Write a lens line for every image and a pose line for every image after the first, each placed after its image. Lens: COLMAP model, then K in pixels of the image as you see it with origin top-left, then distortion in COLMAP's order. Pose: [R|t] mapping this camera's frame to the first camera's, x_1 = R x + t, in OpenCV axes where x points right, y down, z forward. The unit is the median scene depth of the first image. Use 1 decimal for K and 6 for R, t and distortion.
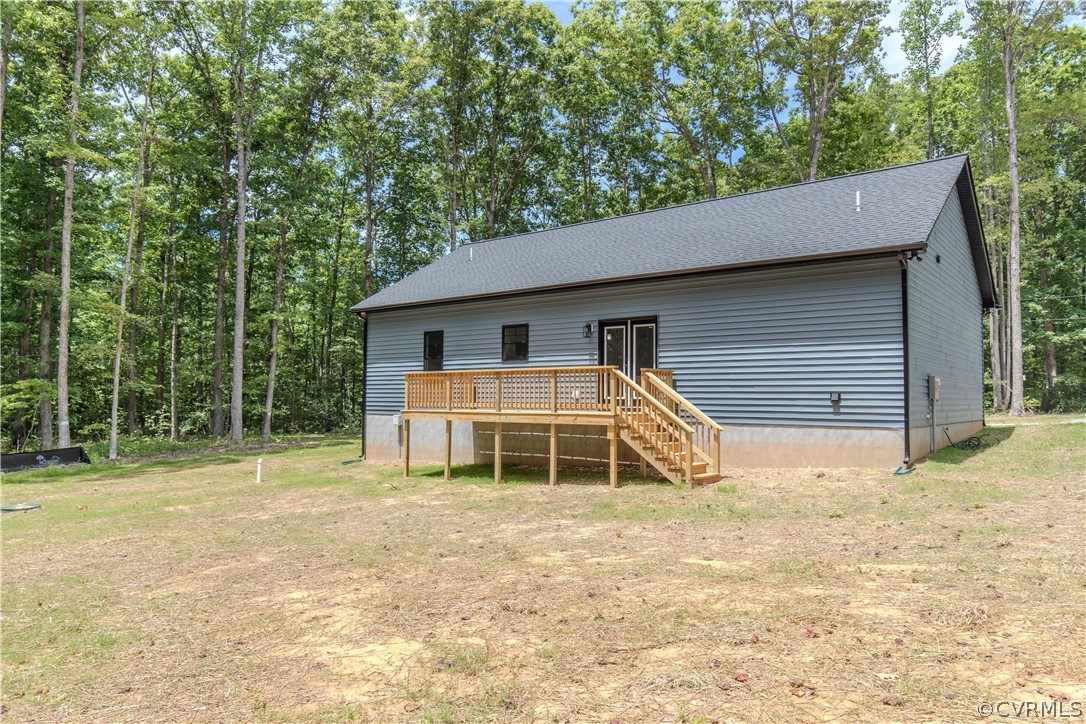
lens RADIAL K [[746.0, 0, 543.0], [0, 746.0, 362.0], [0, 0, 1]] dist [-0.001951, -0.000057]
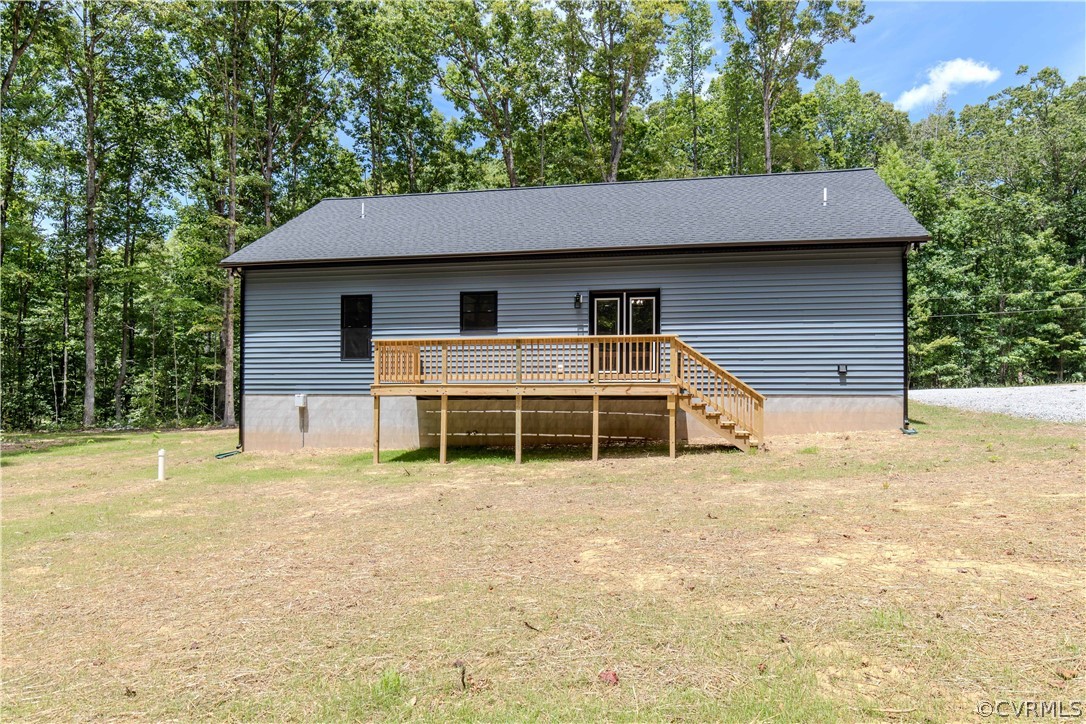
lens RADIAL K [[754.8, 0, 543.1], [0, 754.8, 382.9], [0, 0, 1]] dist [0.004456, 0.000439]
pose [[0.884193, 0.005947, 0.467084, -0.427365], [-0.019985, 0.999485, 0.025106, 0.038767], [-0.466694, -0.031534, 0.883857, 0.165221]]
